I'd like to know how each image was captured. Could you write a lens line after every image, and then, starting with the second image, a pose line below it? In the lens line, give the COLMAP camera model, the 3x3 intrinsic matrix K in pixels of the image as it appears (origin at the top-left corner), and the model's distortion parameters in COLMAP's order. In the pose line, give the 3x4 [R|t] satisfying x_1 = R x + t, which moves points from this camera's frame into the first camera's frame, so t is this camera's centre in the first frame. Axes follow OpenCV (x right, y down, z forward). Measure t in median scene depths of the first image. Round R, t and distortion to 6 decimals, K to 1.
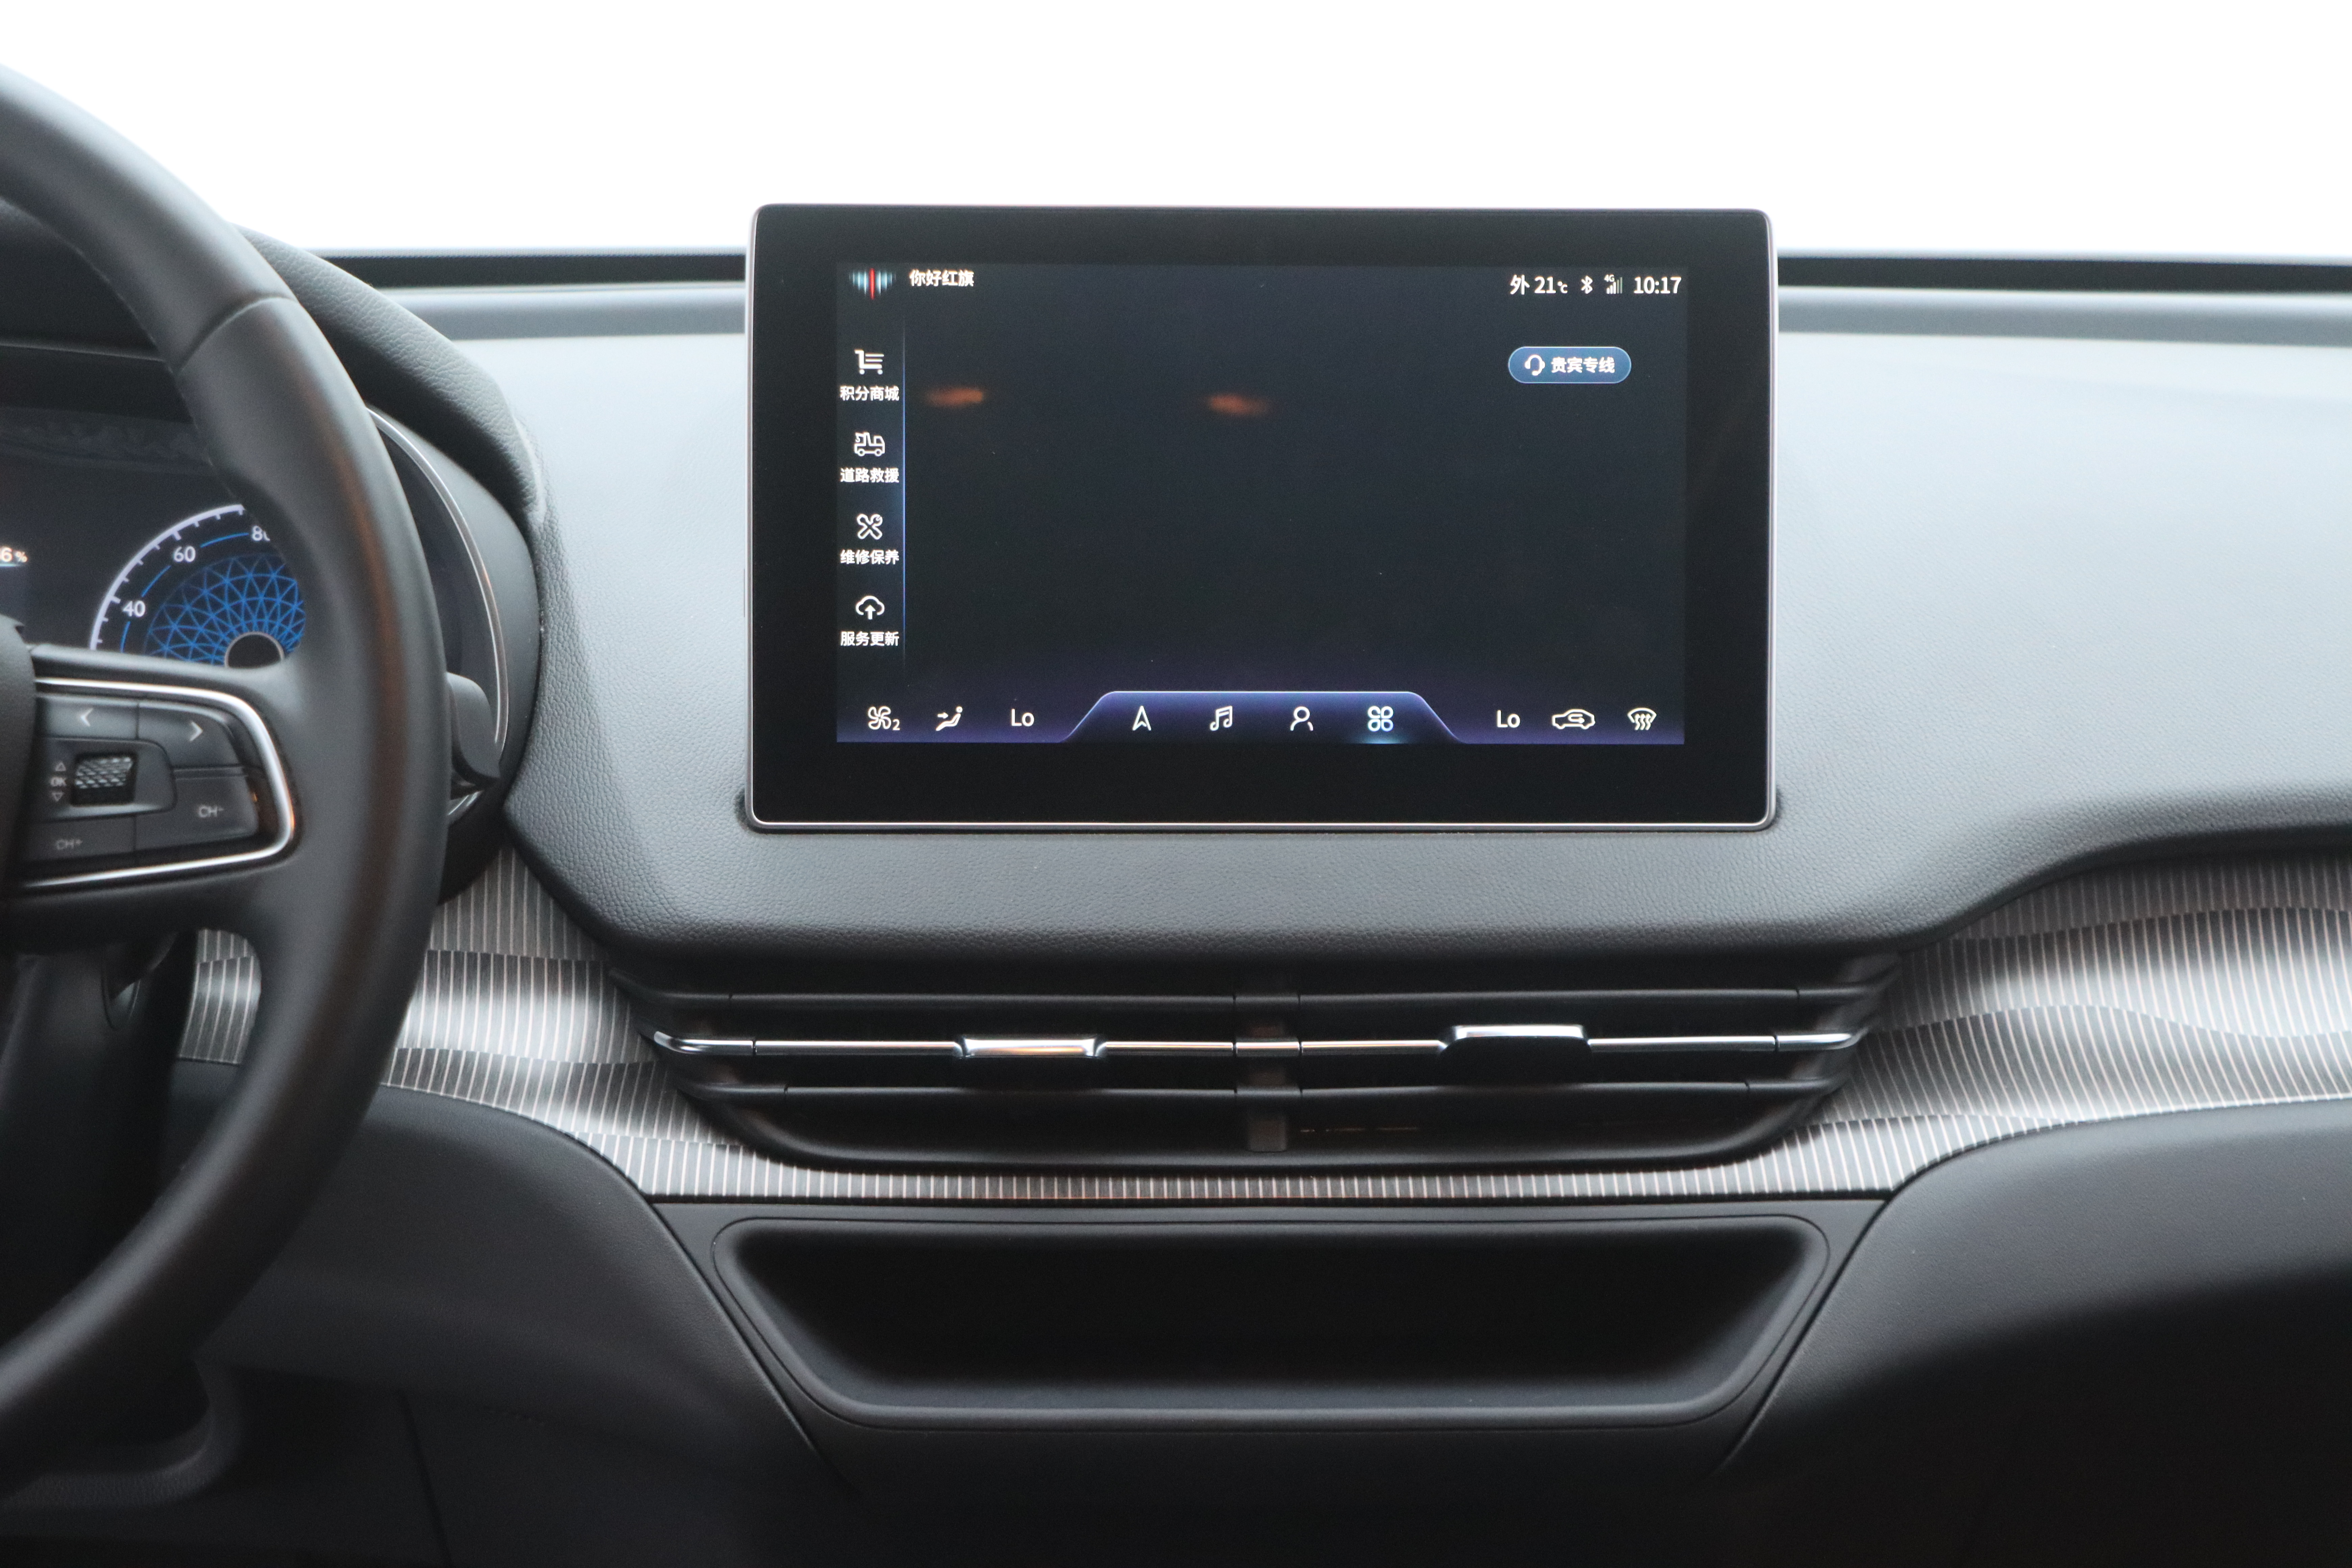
lens RADIAL K [[4221.1, 0, 1178.6], [0, 4221.1, 828.4], [0, 0, 1]] dist [0.124719, 0.230576]
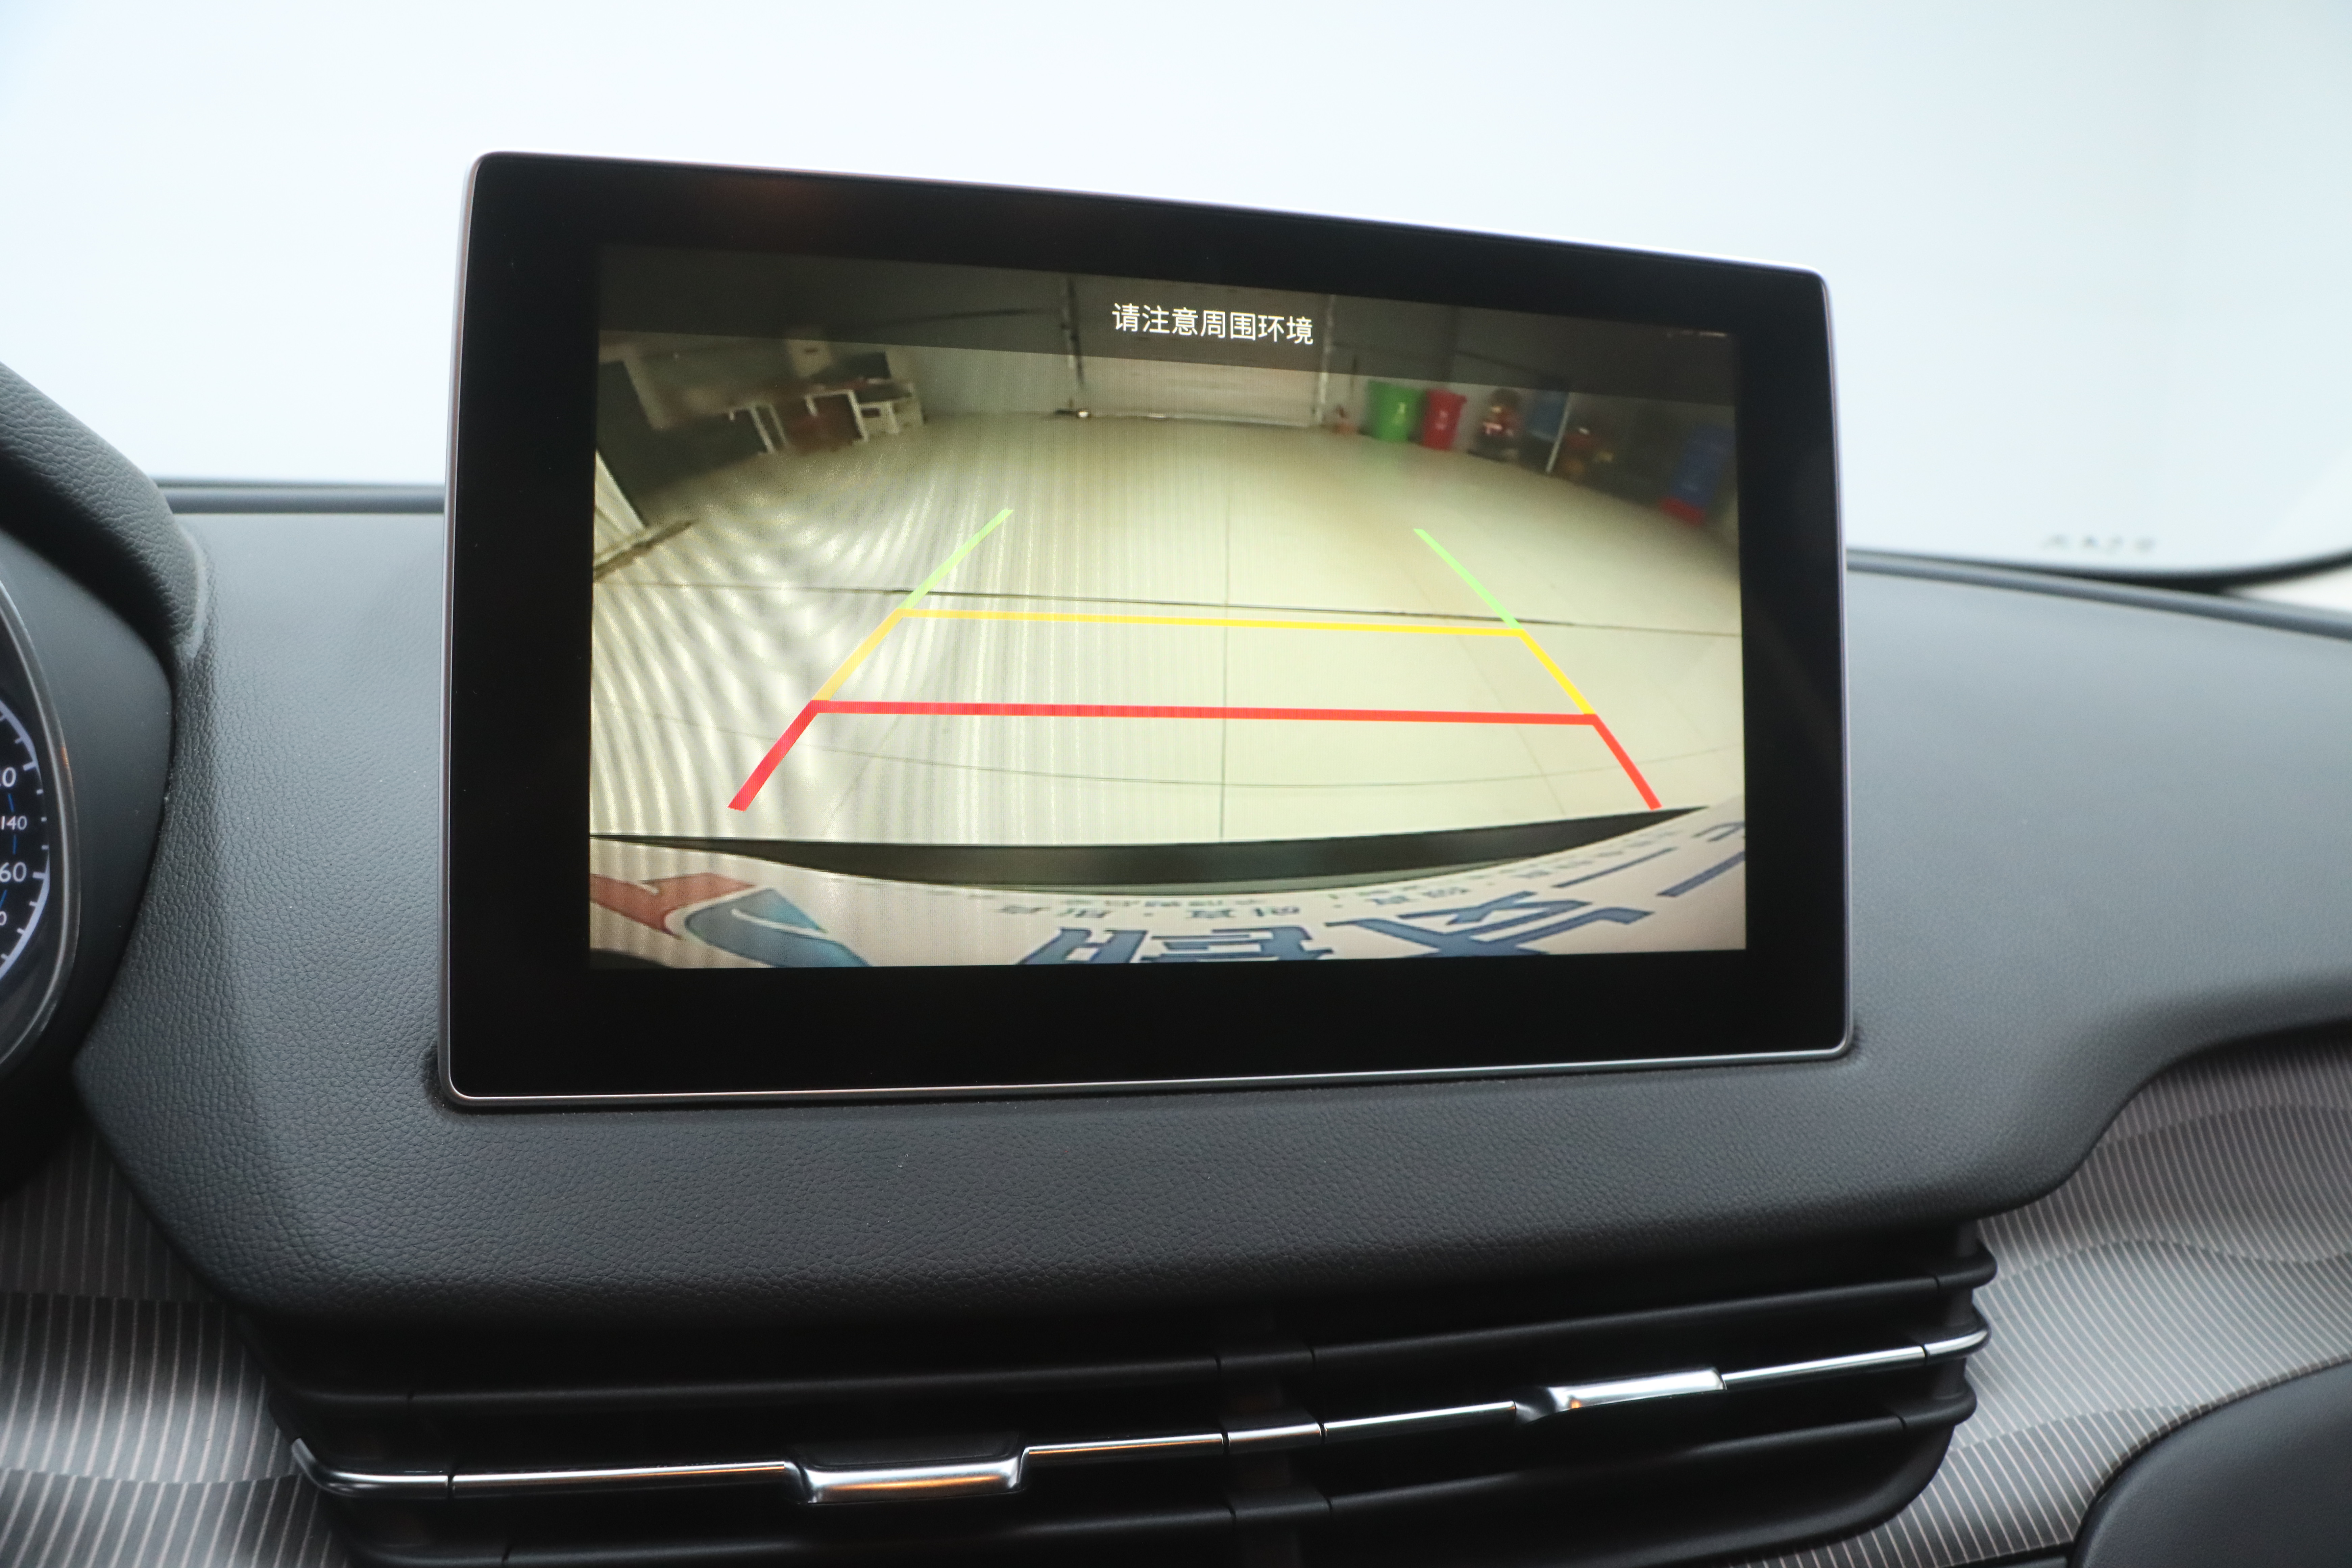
lens RADIAL K [[1863.4, 0, 1184.1], [0, 1863.4, 803.9], [0, 0, 1]] dist [-0.196305, 0.141070]
pose [[0.973696, 0.001682, 0.227844, -0.055040], [0.010990, 0.998462, -0.054338, -0.029480], [-0.227585, 0.055413, 0.972180, 0.707290]]
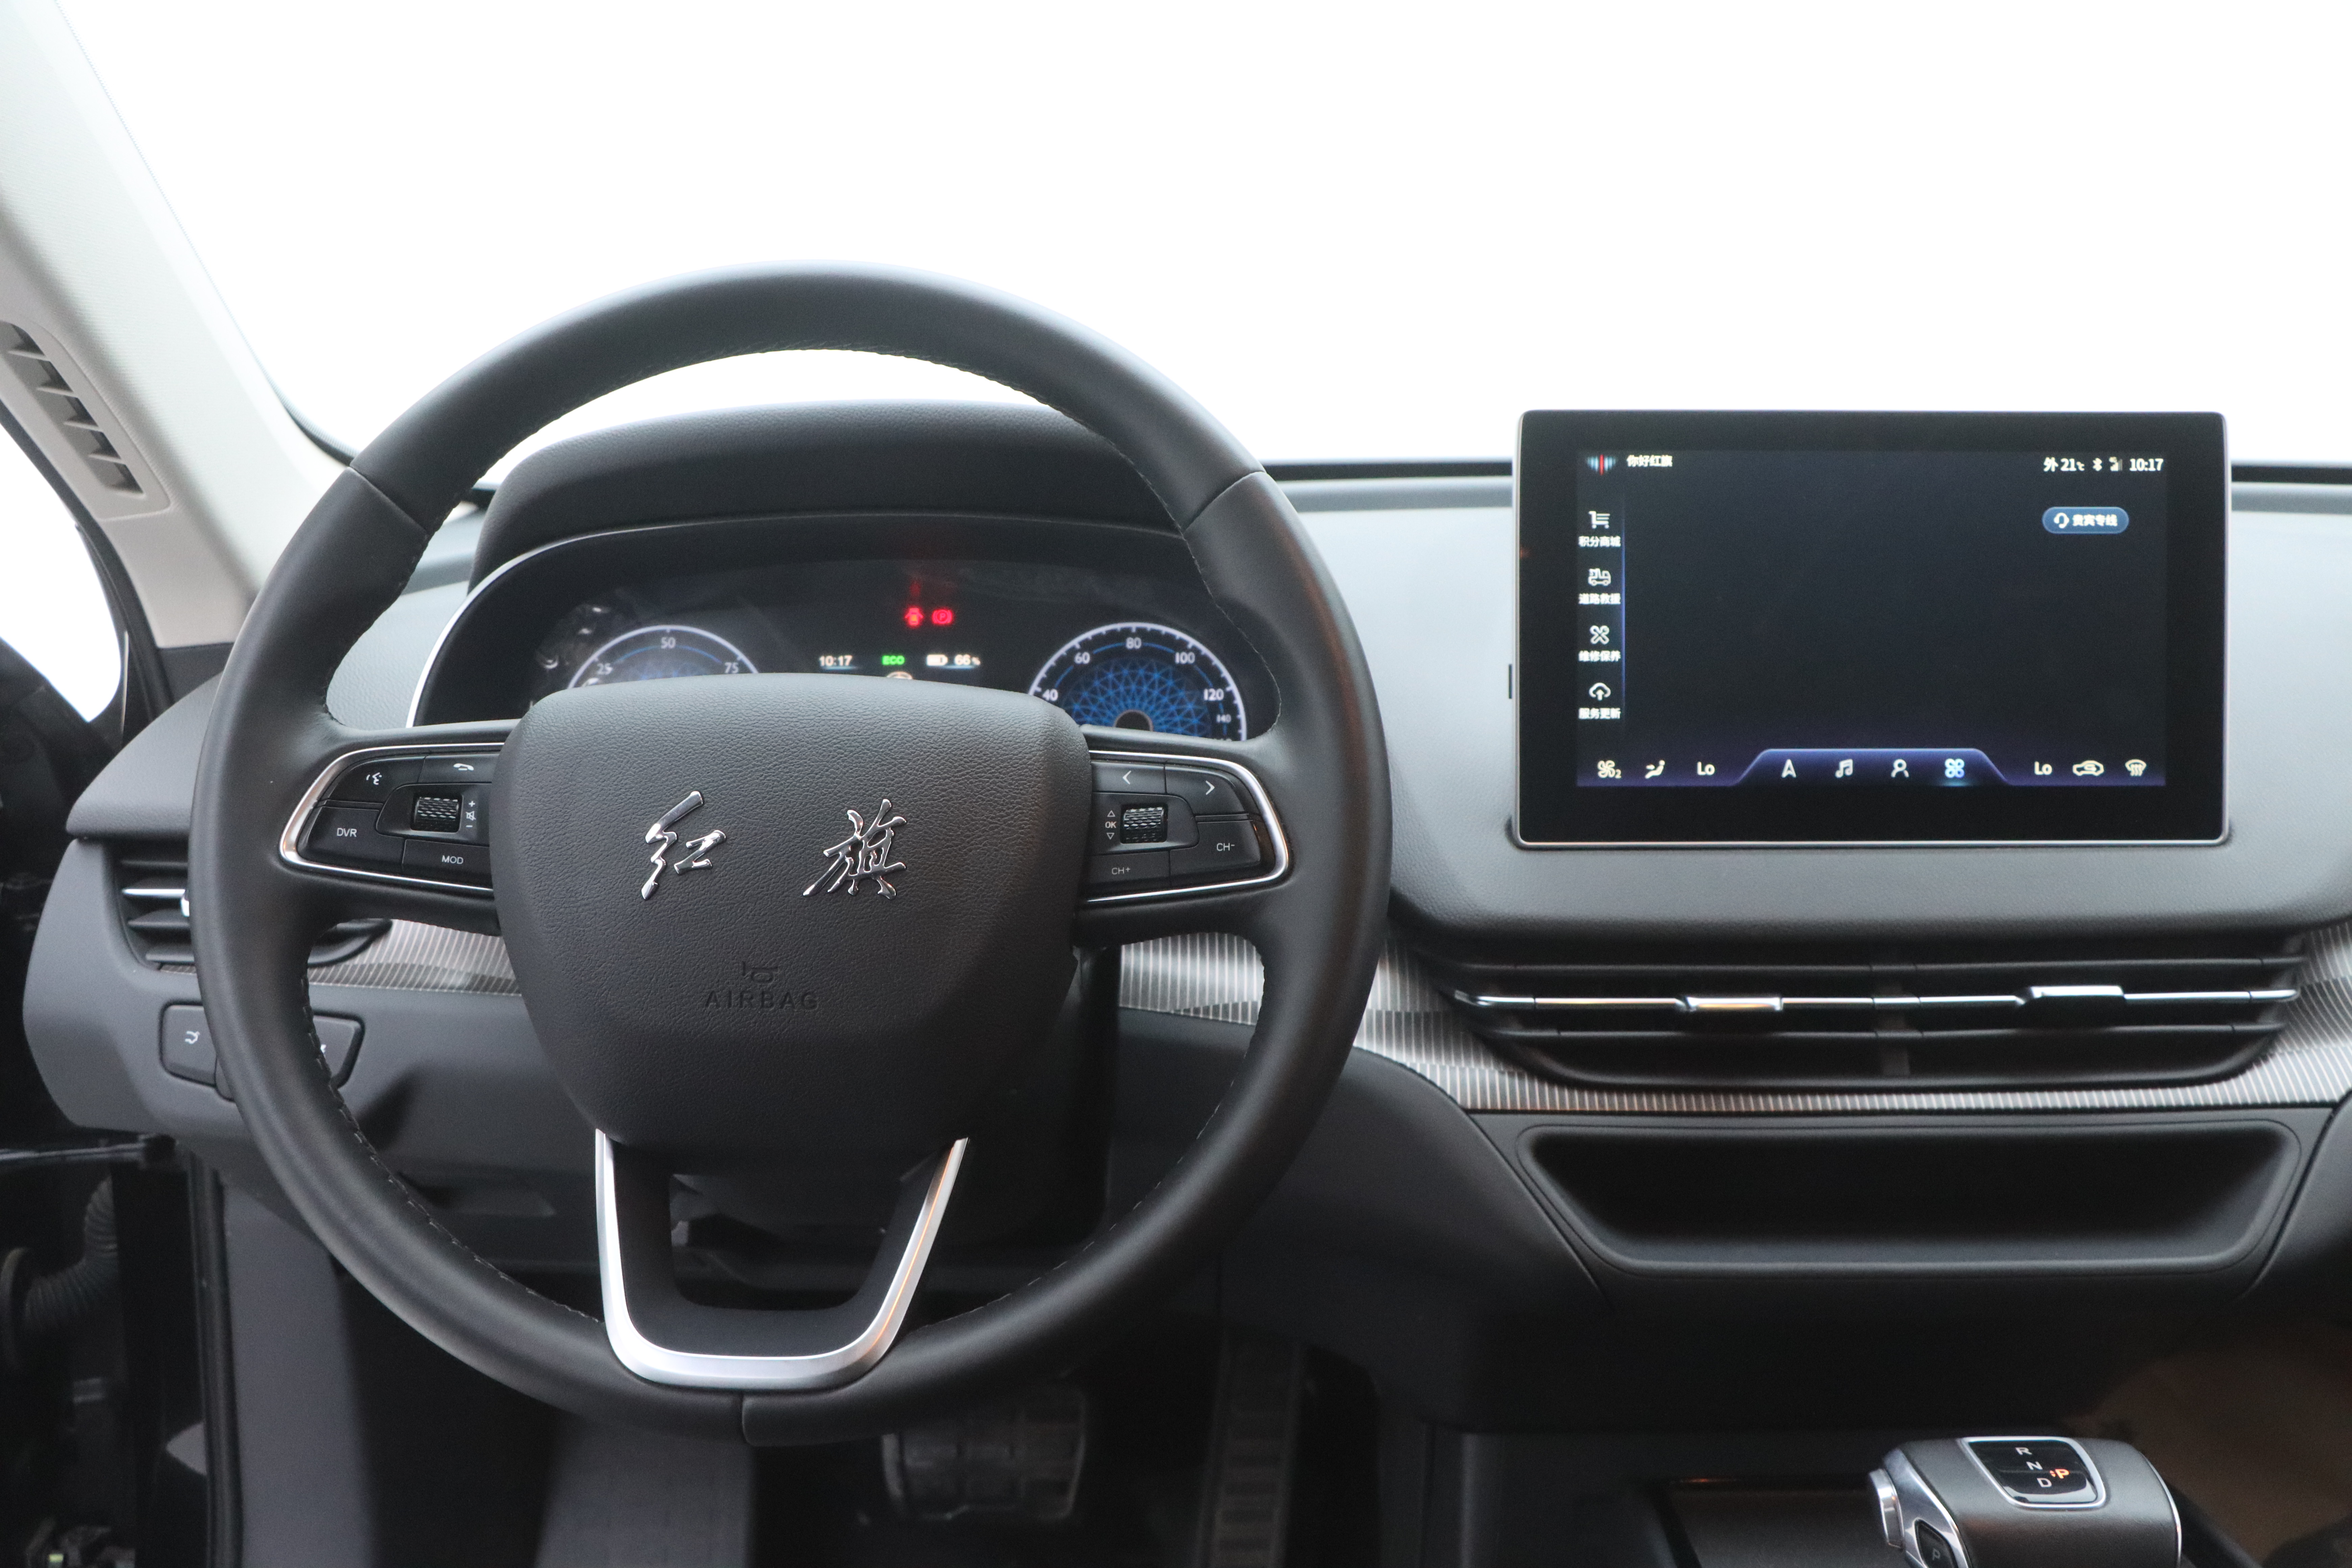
lens RADIAL K [[2284.4, 0, 1172.7], [0, 2284.4, 808.8], [0, 0, 1]] dist [-0.143702, 0.234245]
pose [[0.998308, -0.003488, -0.058039, -0.172140], [0.003714, 0.999986, 0.003795, -0.016261], [0.058025, -0.004004, 0.998307, 0.227357]]
